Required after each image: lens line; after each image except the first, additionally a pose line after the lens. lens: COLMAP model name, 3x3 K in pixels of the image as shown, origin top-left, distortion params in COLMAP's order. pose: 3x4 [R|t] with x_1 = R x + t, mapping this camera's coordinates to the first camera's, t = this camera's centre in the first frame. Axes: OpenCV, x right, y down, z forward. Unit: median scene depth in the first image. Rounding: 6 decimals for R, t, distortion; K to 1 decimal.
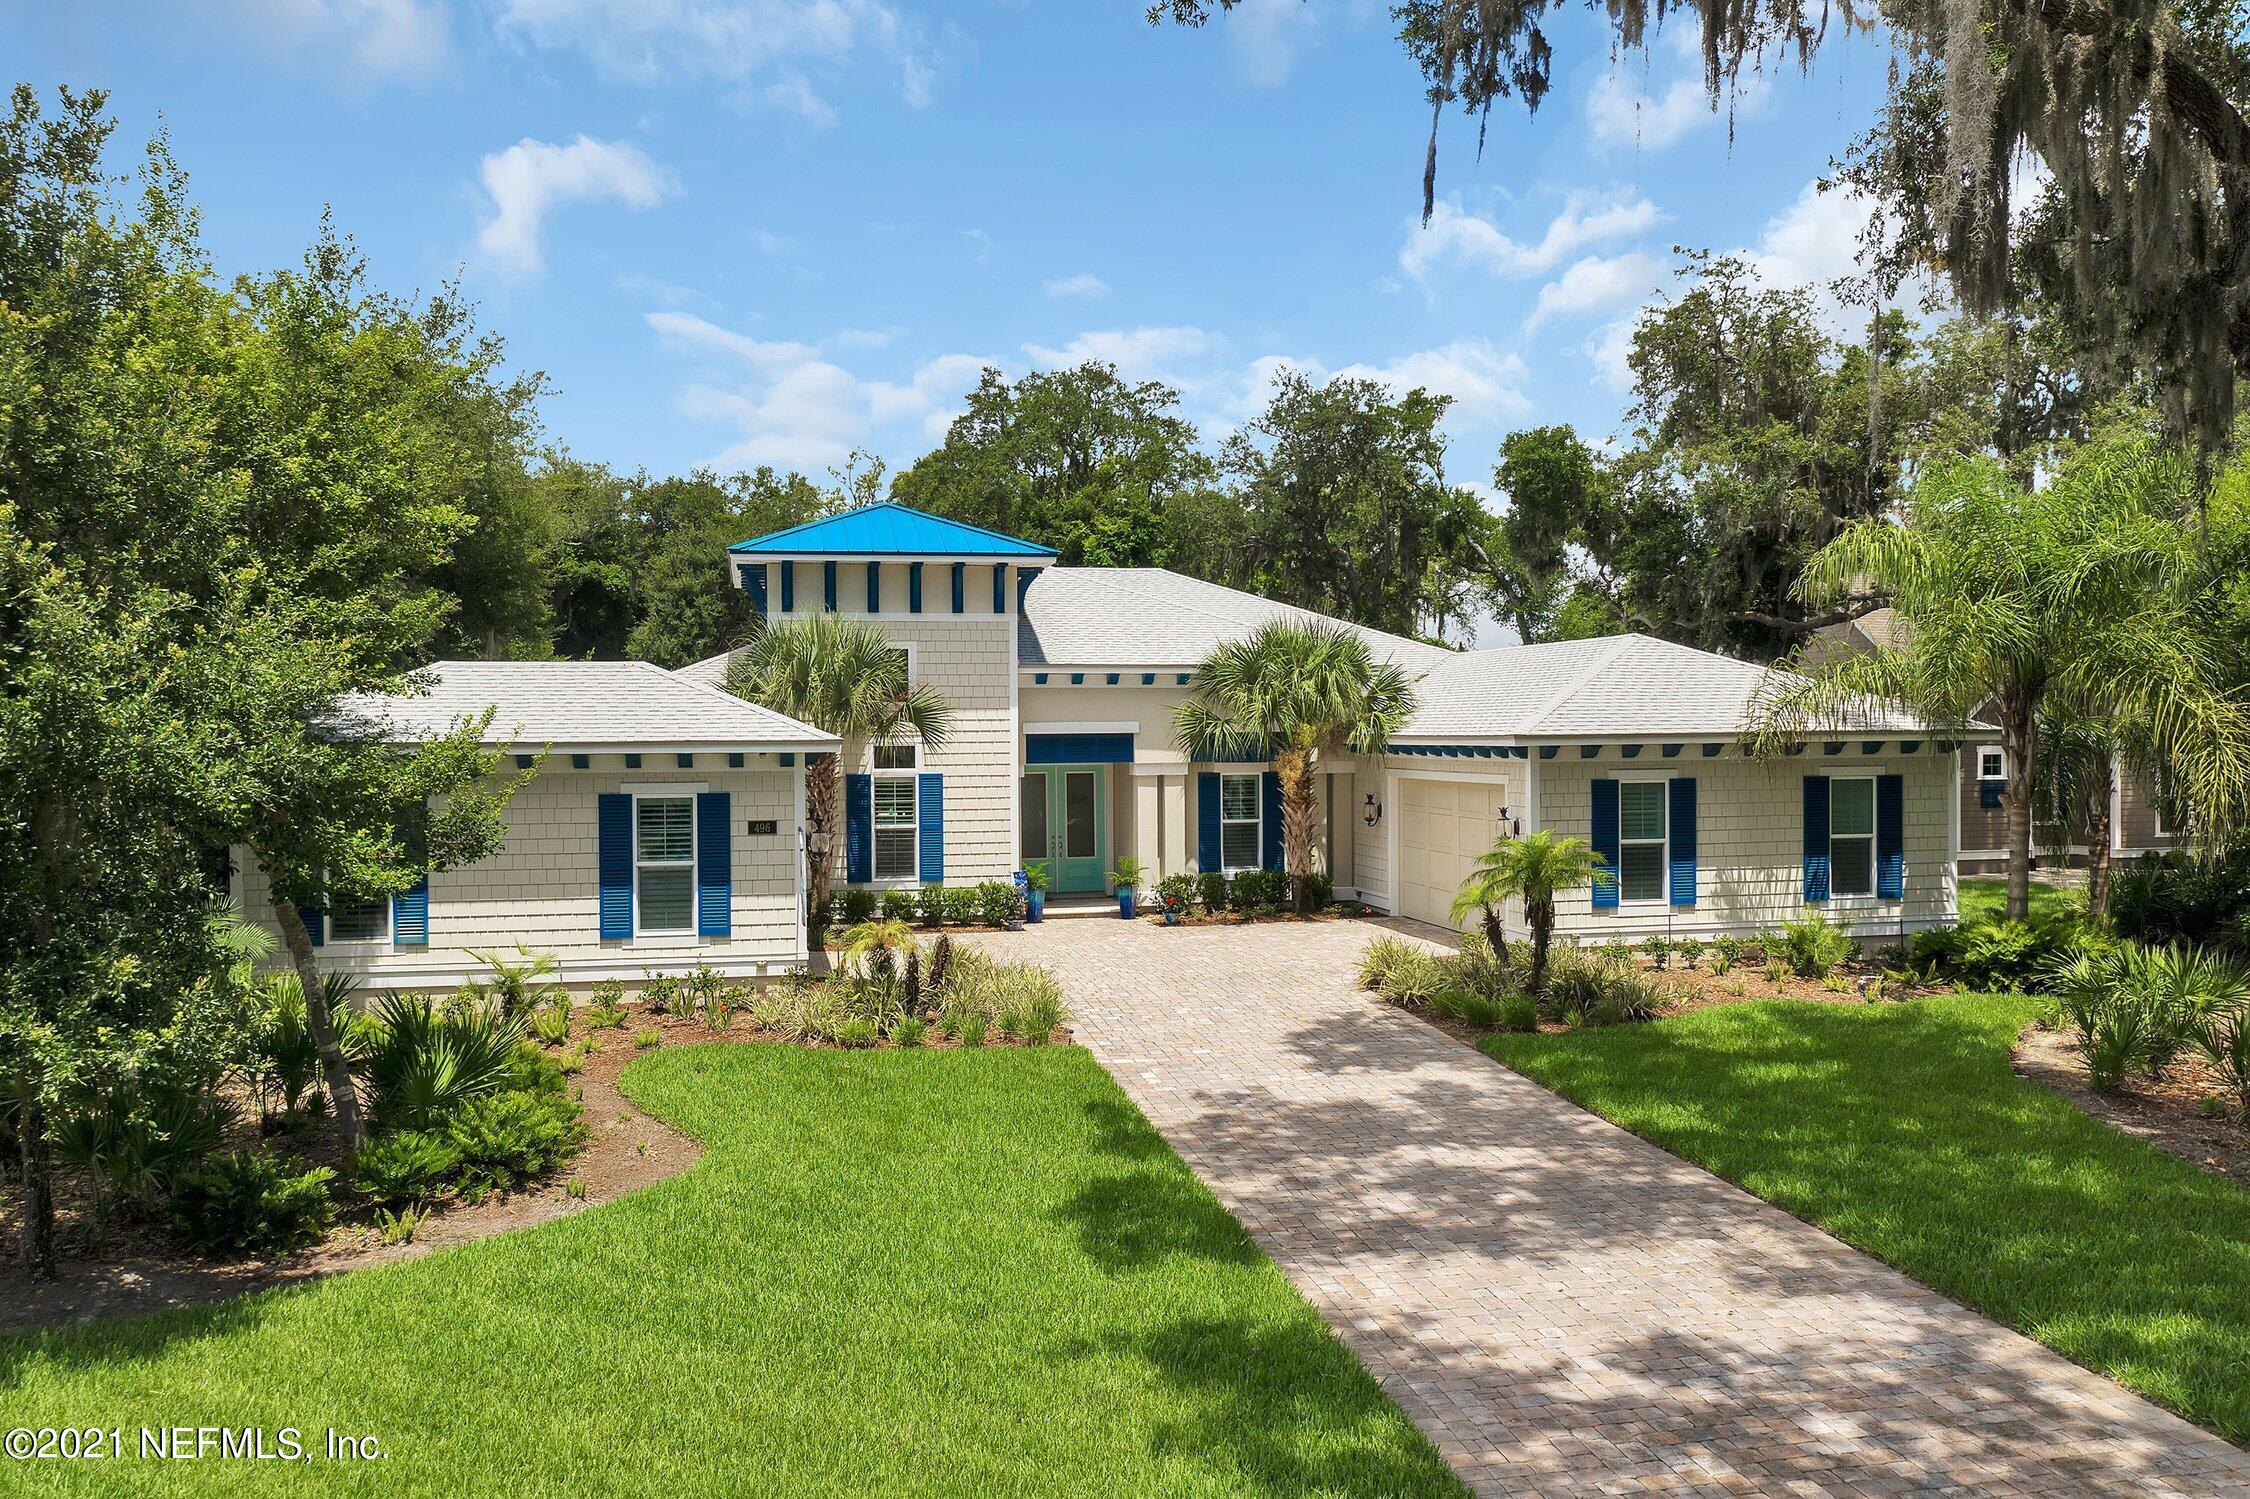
lens RADIAL K [[1725.9, 0, 1124.9], [0, 1725.9, 756.1], [0, 0, 1]] dist [-0.009379, 0.004789]
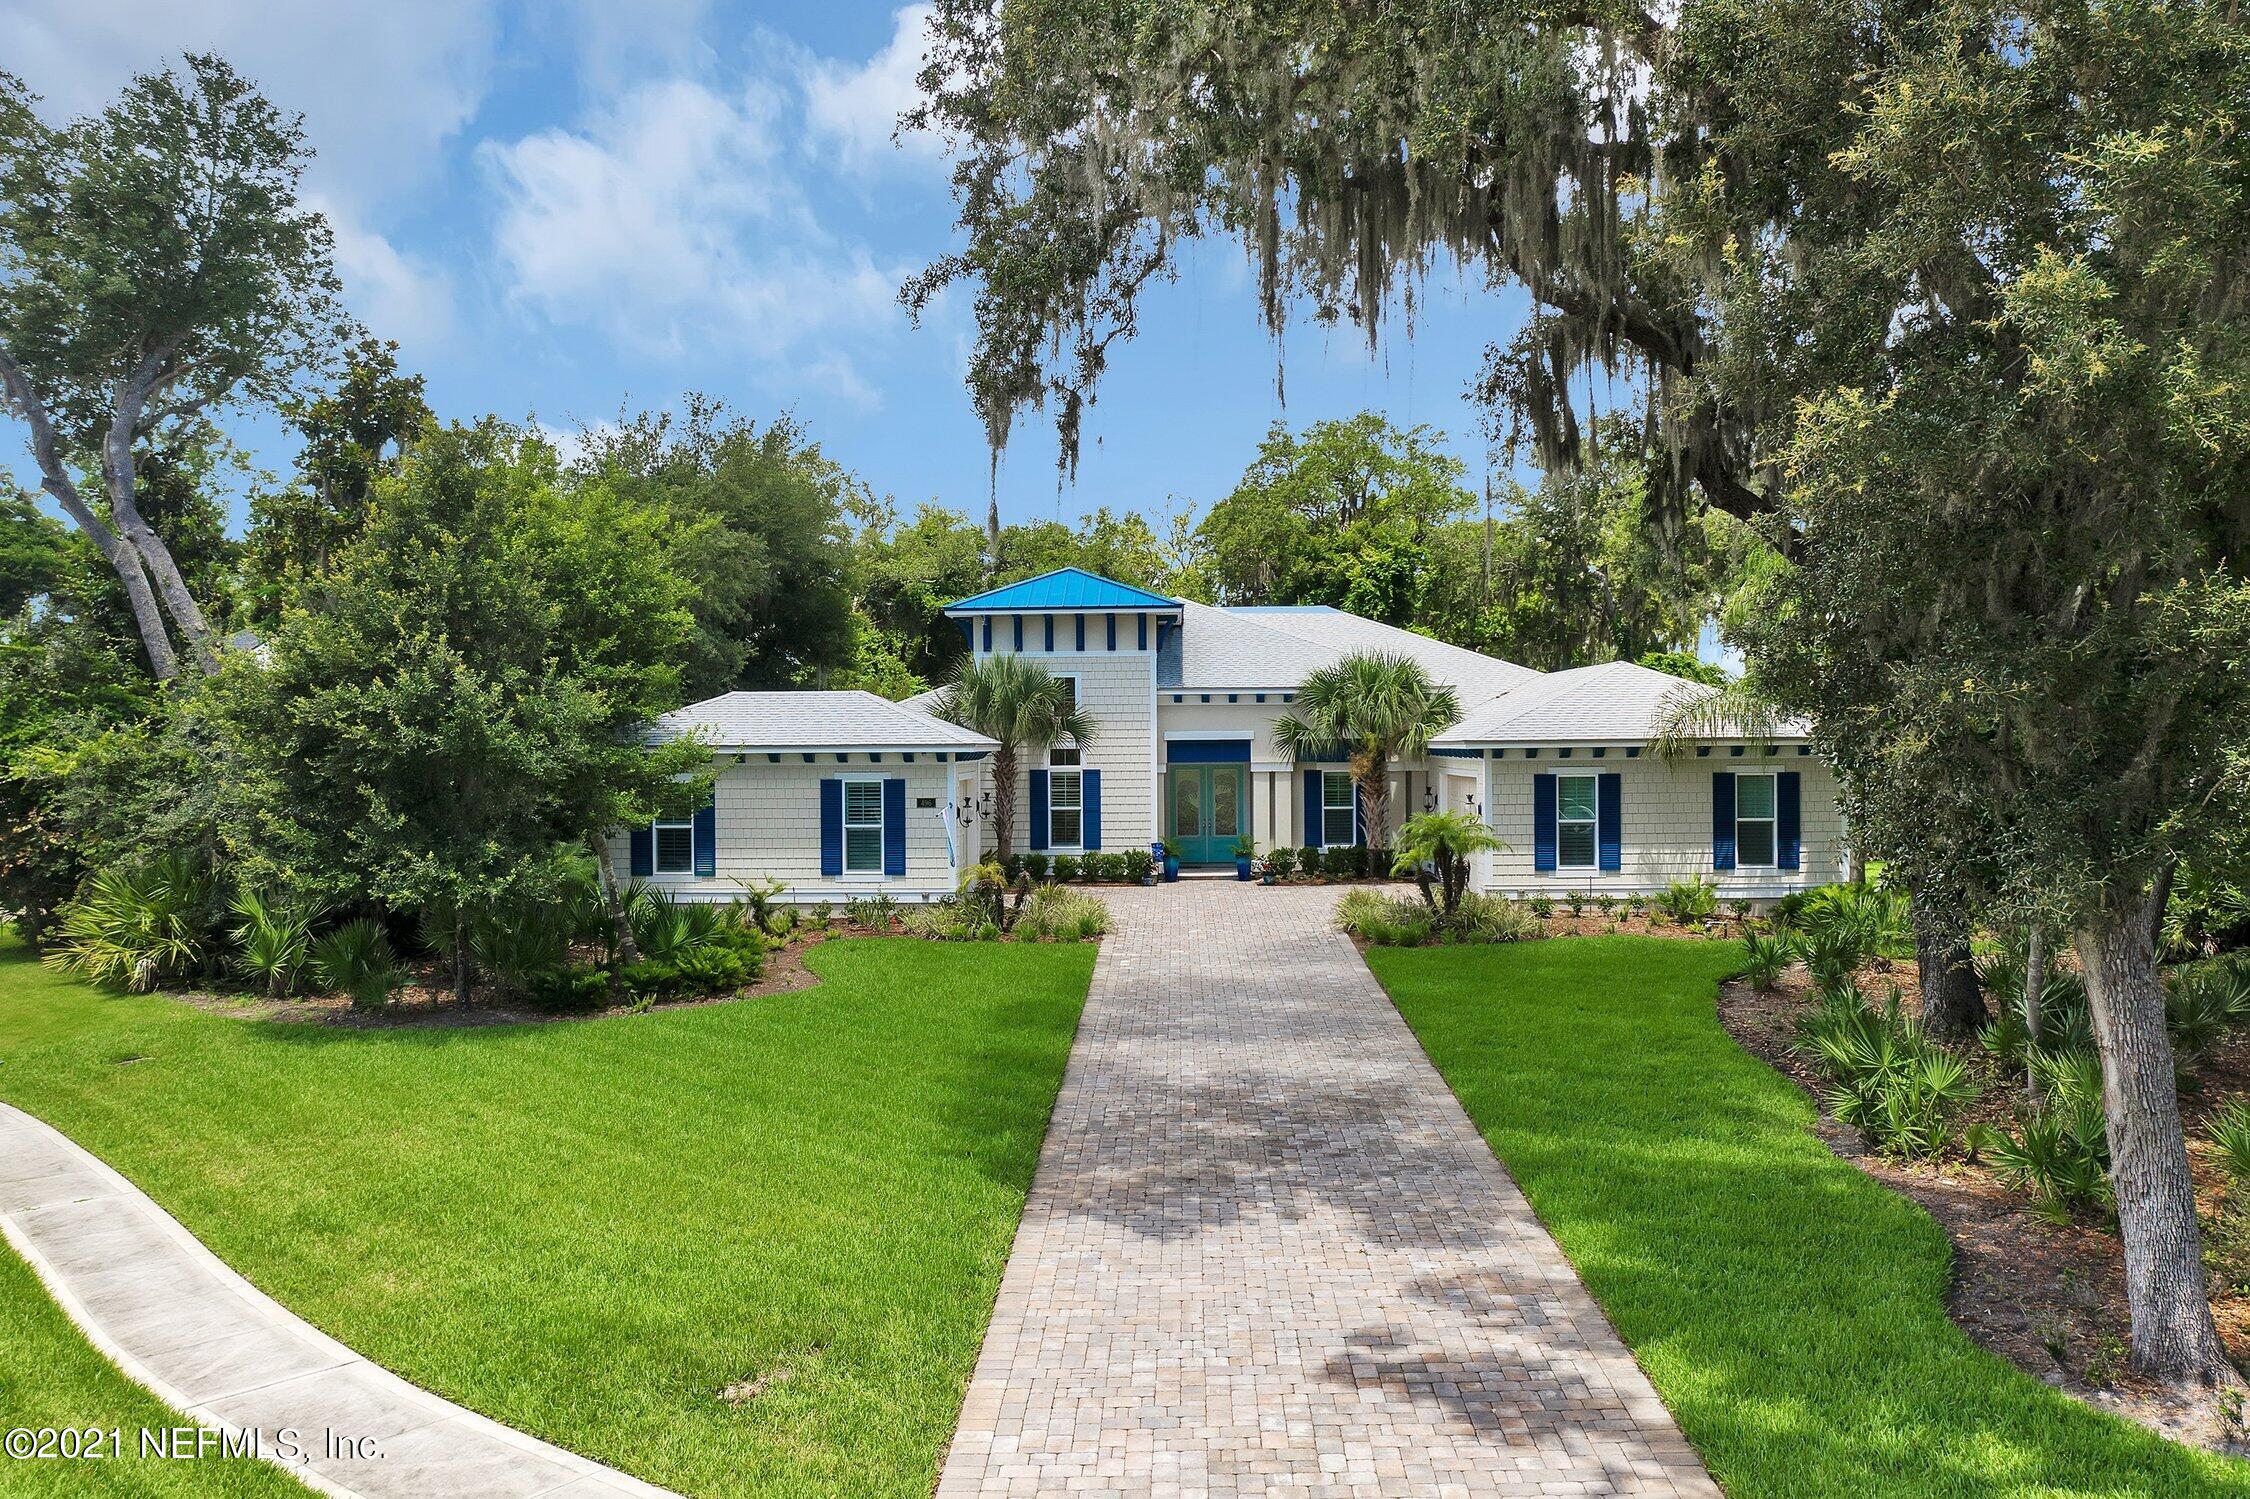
lens RADIAL K [[1719.5, 0, 1144.3], [0, 1719.5, 756.6], [0, 0, 1]] dist [-0.015309, -0.004231]
pose [[0.973525, 0.001895, -0.228574, 0.280135], [-0.002880, 0.999988, -0.003976, 0.006274], [0.228564, 0.004529, 0.973518, -0.359007]]
